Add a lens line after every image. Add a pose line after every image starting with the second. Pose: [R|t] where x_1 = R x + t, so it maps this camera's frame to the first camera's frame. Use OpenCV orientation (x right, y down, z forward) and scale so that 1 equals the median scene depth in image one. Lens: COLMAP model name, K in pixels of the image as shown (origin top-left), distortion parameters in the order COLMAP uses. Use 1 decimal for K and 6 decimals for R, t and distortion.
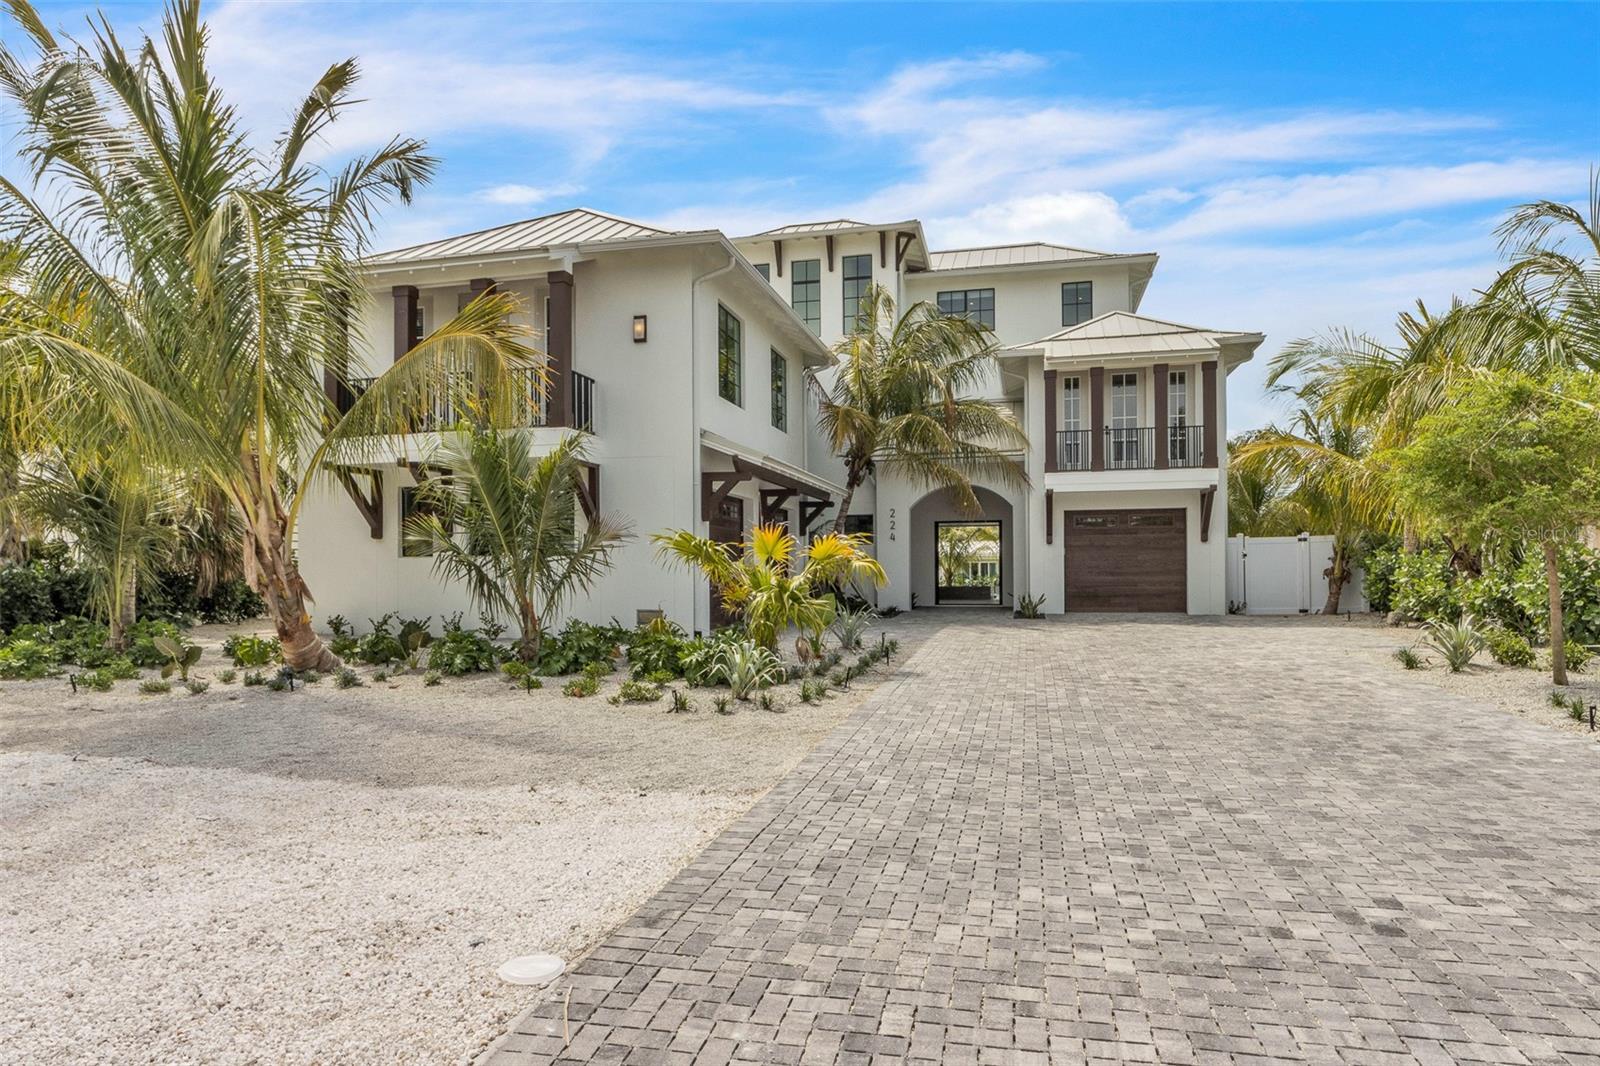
lens RADIAL K [[944.3, 0, 795.3], [0, 944.3, 569.9], [0, 0, 1]] dist [0.004249, 0.000465]
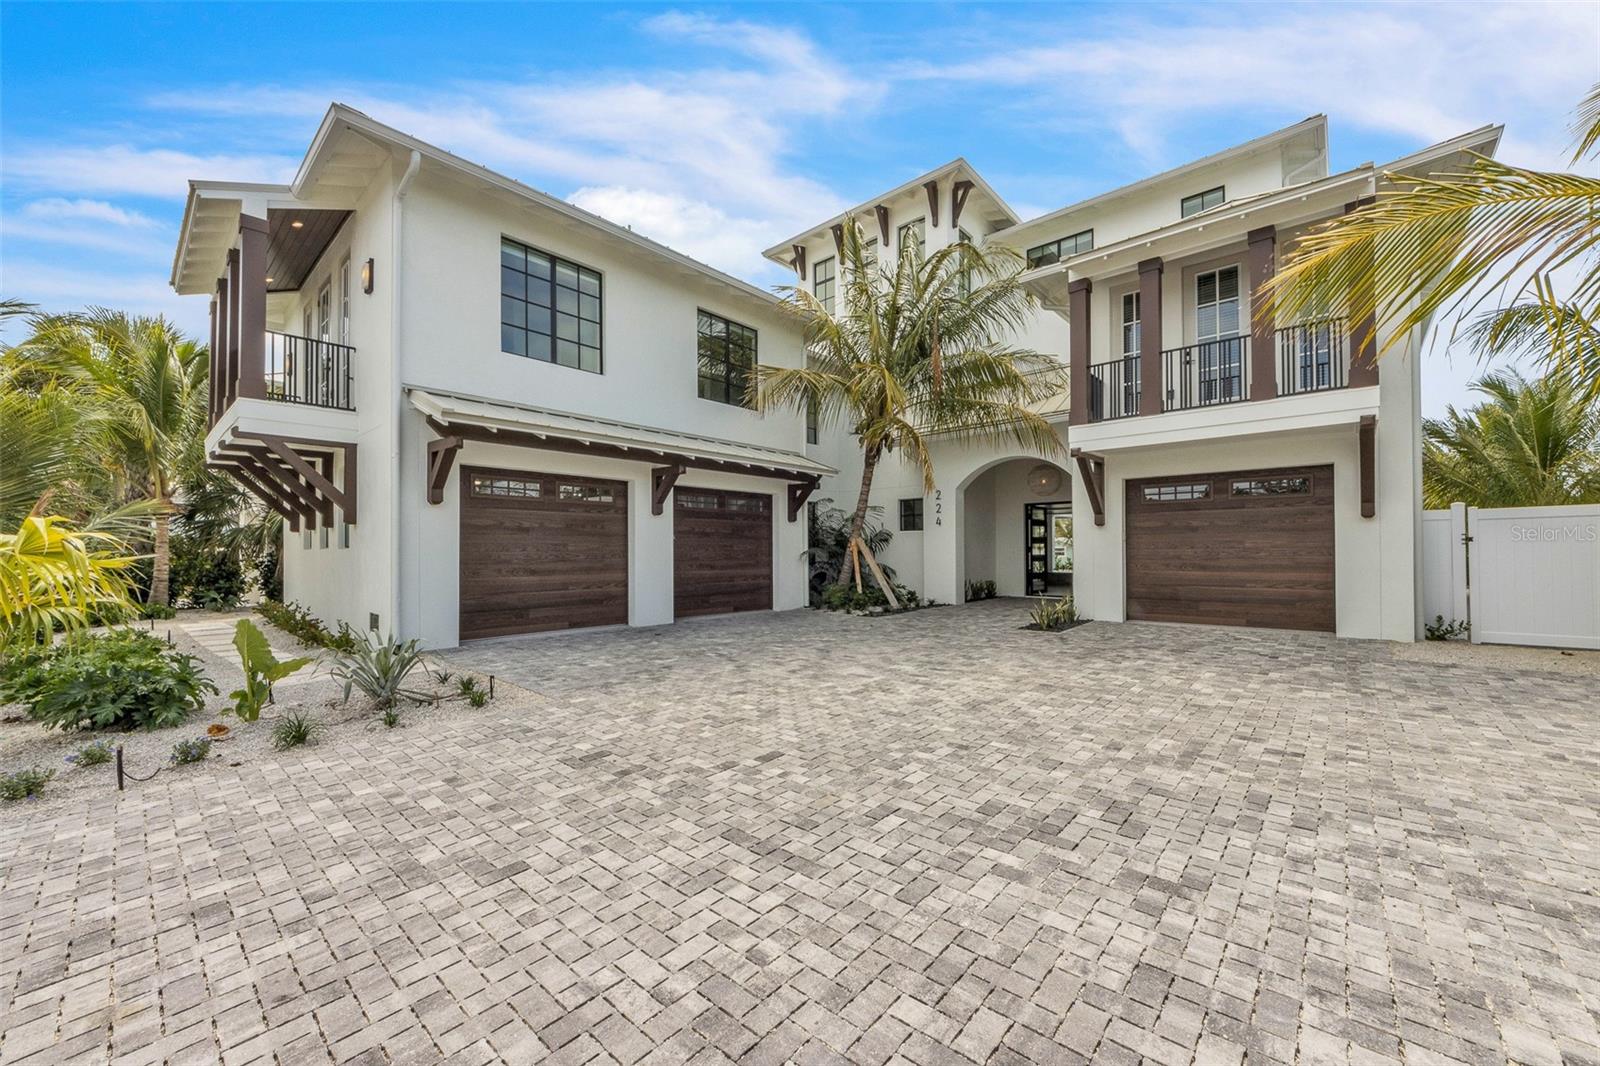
lens RADIAL K [[609.9, 0, 797.2], [0, 609.9, 548.1], [0, 0, 1]] dist [-0.001700, -0.000226]
pose [[0.883578, -0.001089, -0.468283, 0.295930], [0.000040, 0.999997, -0.002250, -0.009576], [0.468284, 0.001970, 0.883576, 0.493300]]
